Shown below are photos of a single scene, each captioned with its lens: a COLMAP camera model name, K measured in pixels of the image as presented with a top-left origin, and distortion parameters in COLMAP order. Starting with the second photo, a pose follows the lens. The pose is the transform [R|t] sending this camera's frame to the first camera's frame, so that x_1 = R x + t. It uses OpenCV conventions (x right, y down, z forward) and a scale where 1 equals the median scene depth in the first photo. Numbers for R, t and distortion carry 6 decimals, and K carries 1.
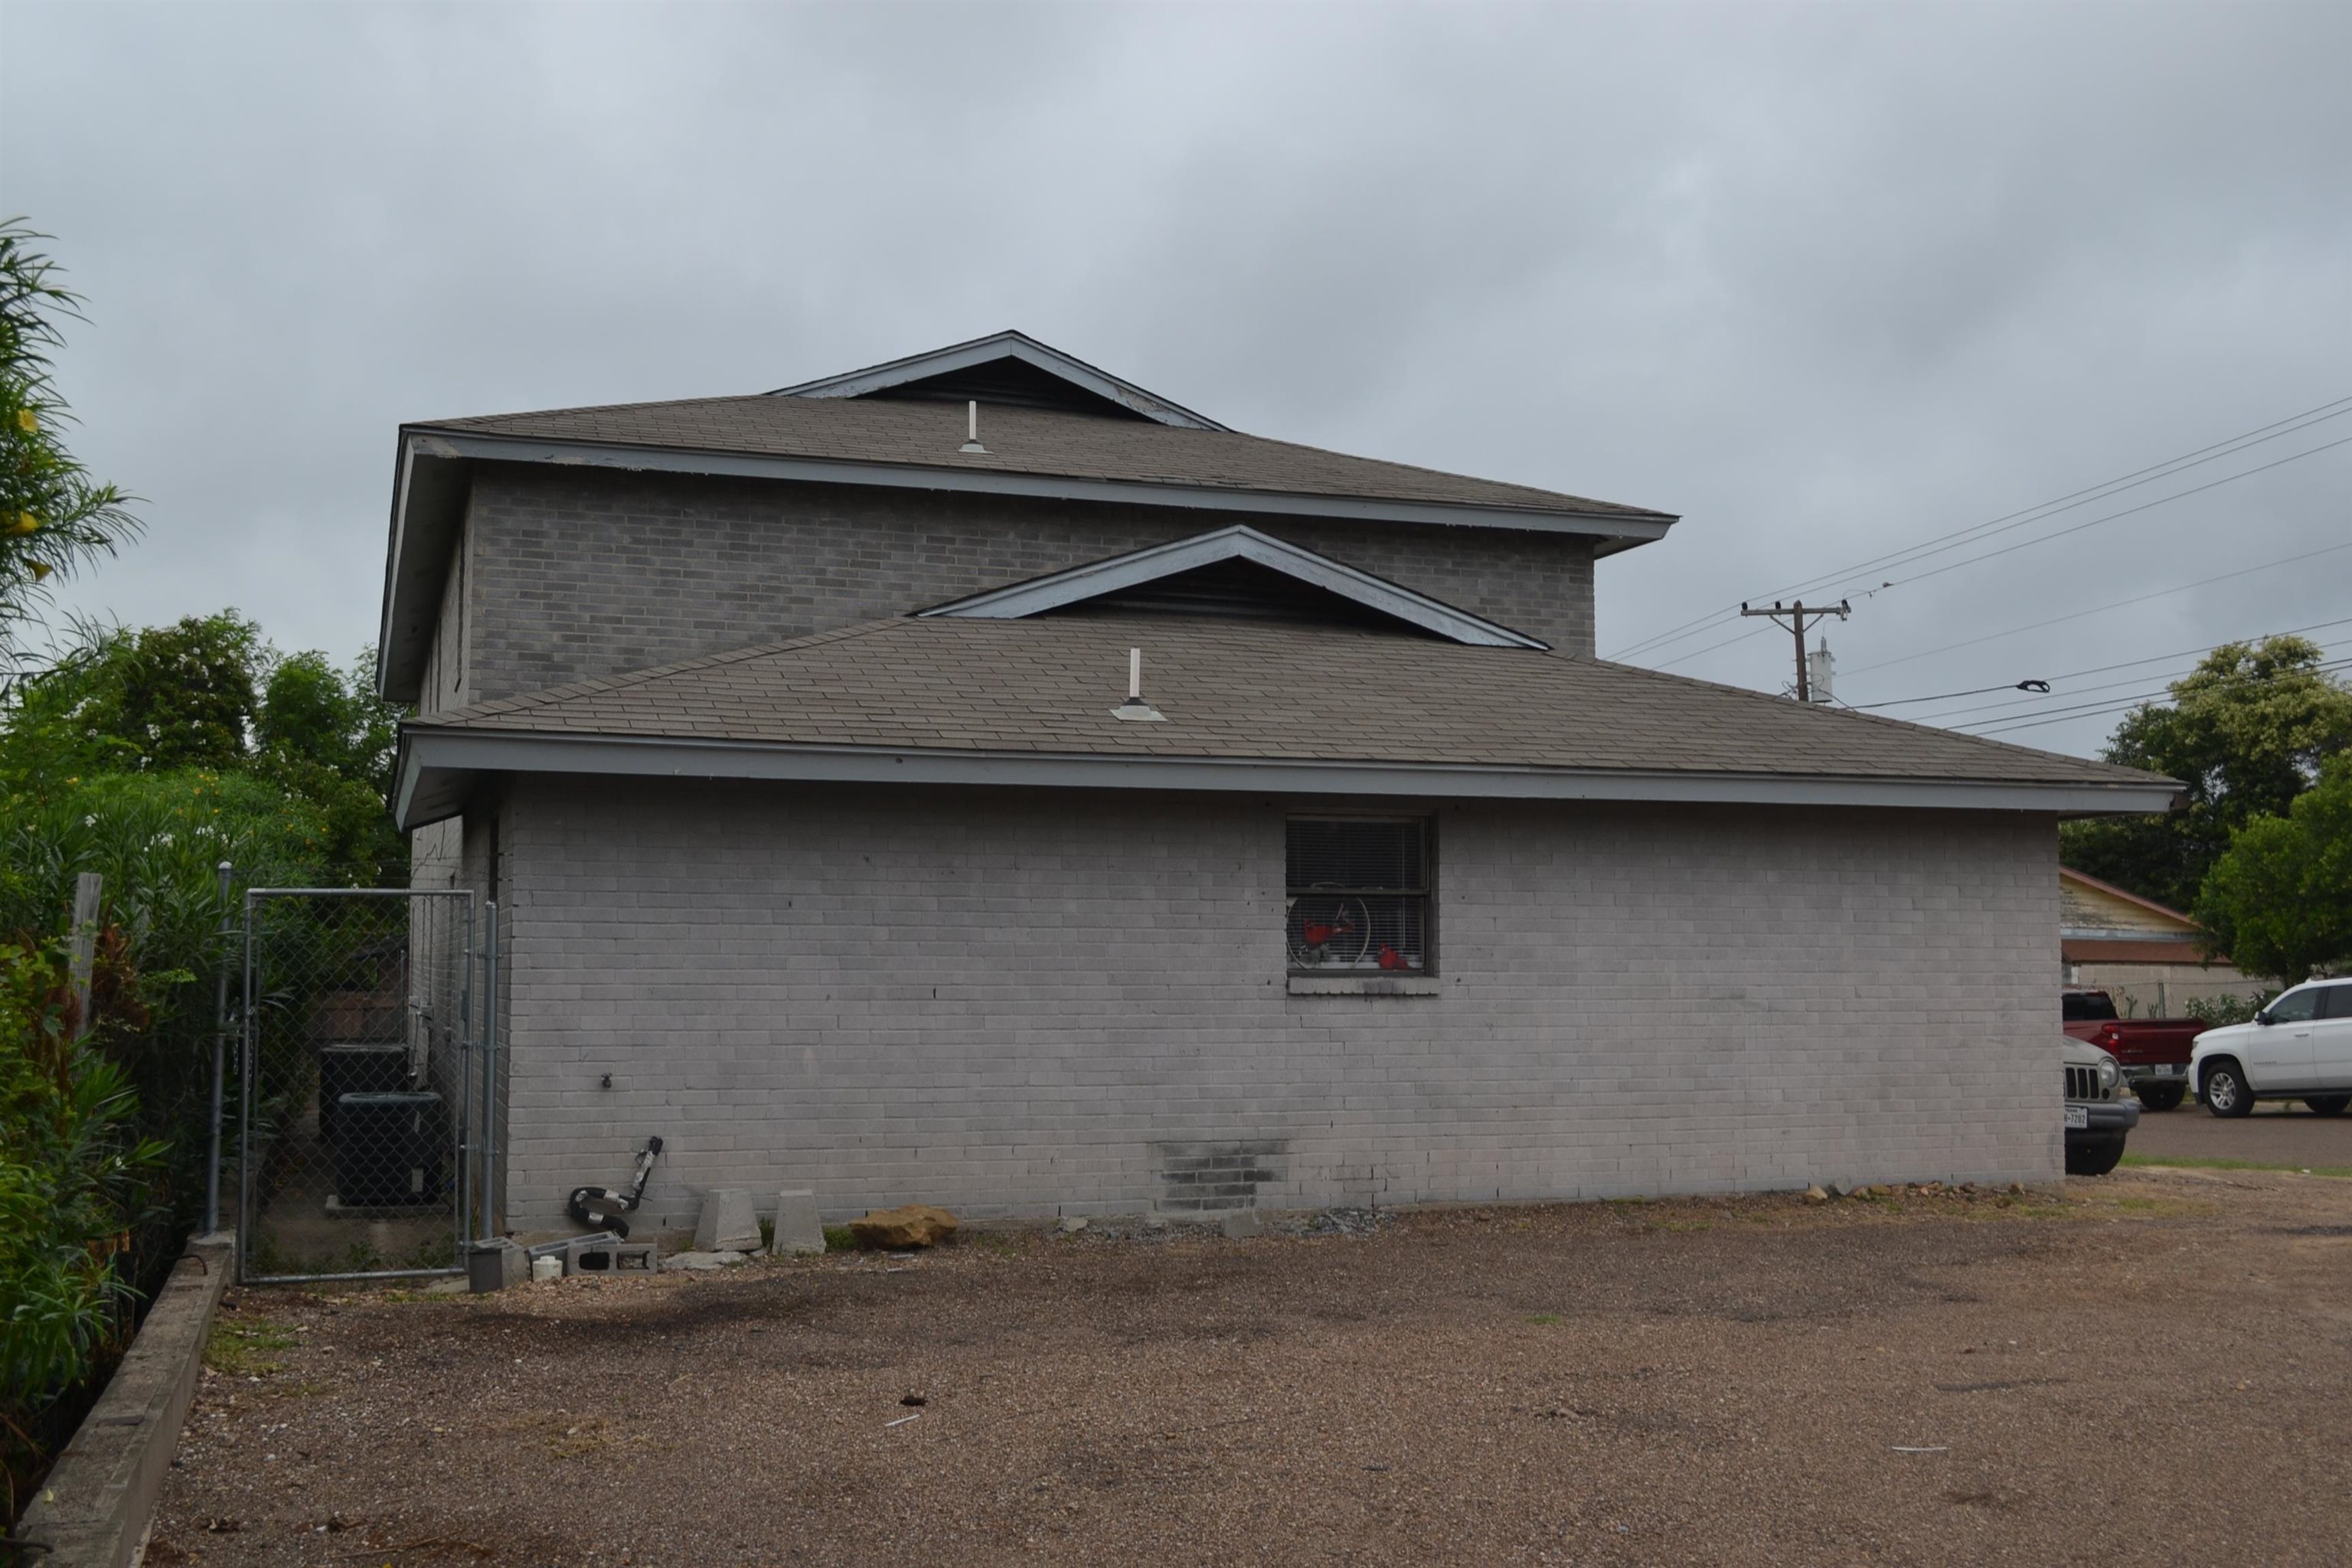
lens RADIAL K [[2386.8, 0, 1176.0], [0, 2386.8, 784.0], [0, 0, 1]] dist [-0.056738, -0.006713]
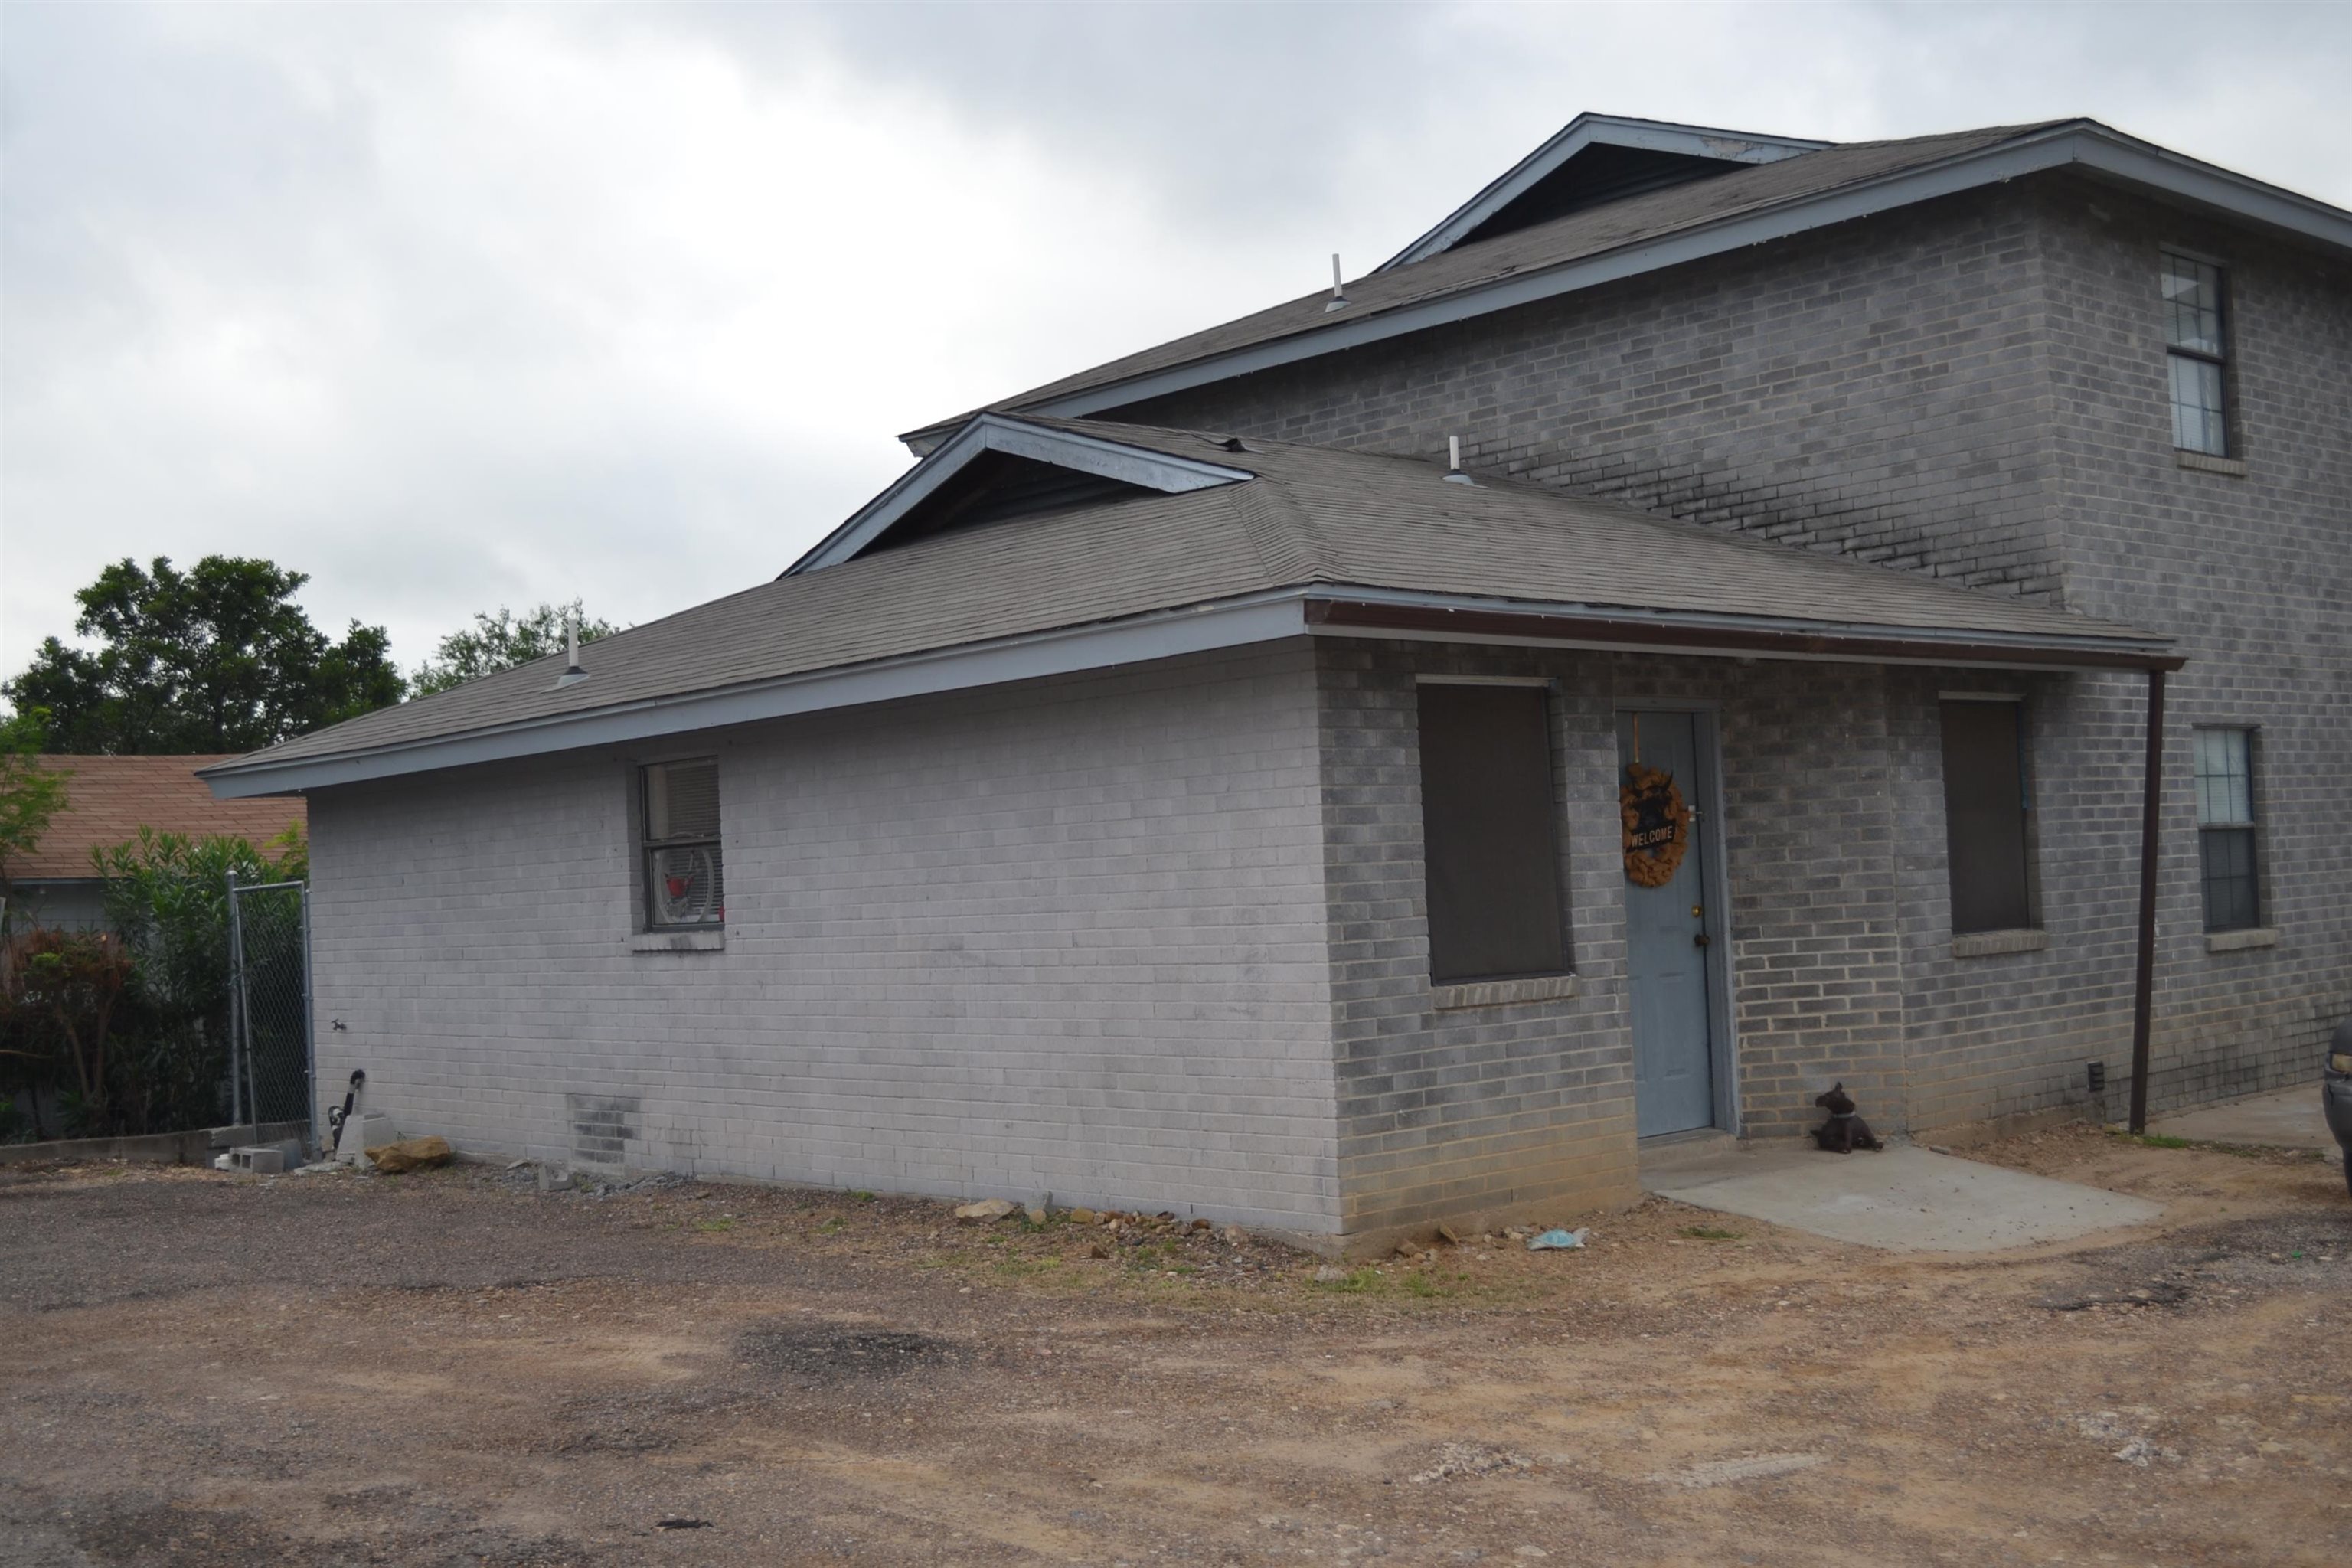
lens RADIAL K [[2570.4, 0, 1176.0], [0, 2570.4, 784.0], [0, 0, 1]] dist [-0.049475, 0.011680]
pose [[0.397925, -0.058082, -0.915577, 1.034306], [0.119012, 0.992829, -0.011258, 0.054632], [0.909666, -0.104485, 0.401984, 0.735148]]
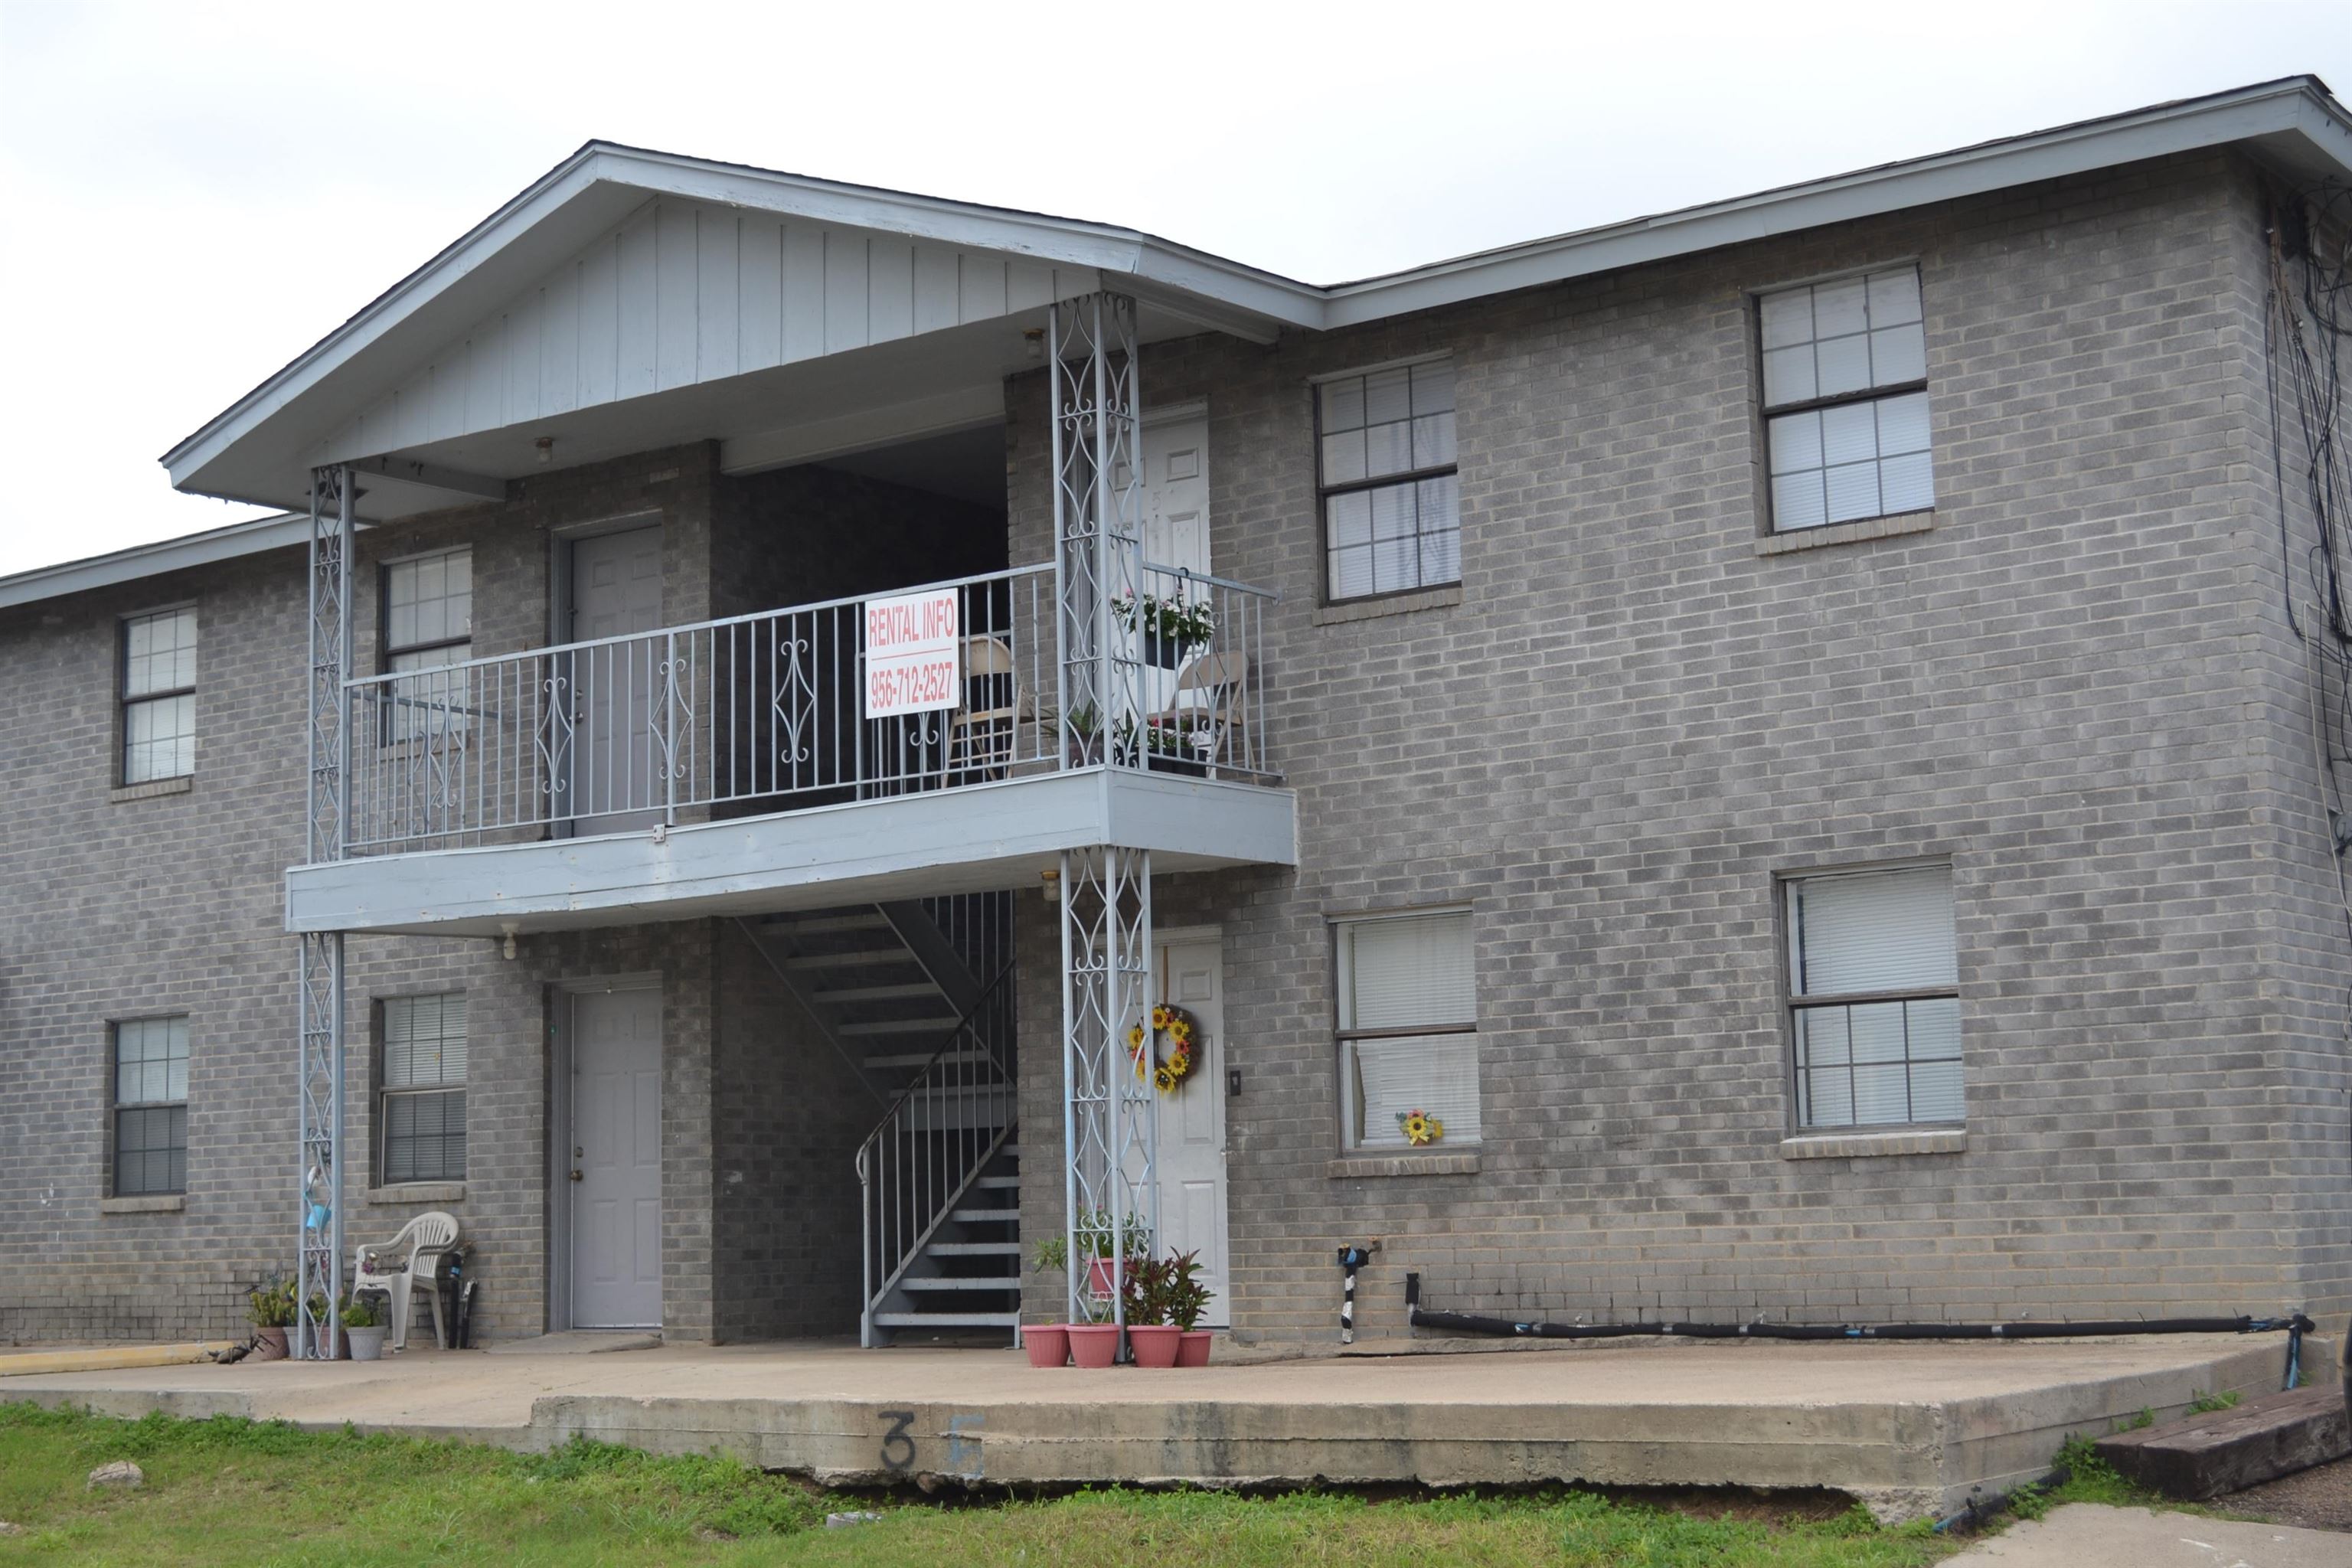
lens RADIAL K [[3392.4, 0, 1157.4], [0, 3392.4, 798.3], [0, 0, 1]] dist [-0.018483, 0.002941]
pose [[-0.823827, -0.061448, -0.563500, 0.745614], [0.061723, 0.978471, -0.196937, 0.331985], [0.563470, -0.197023, -0.802299, 3.290690]]
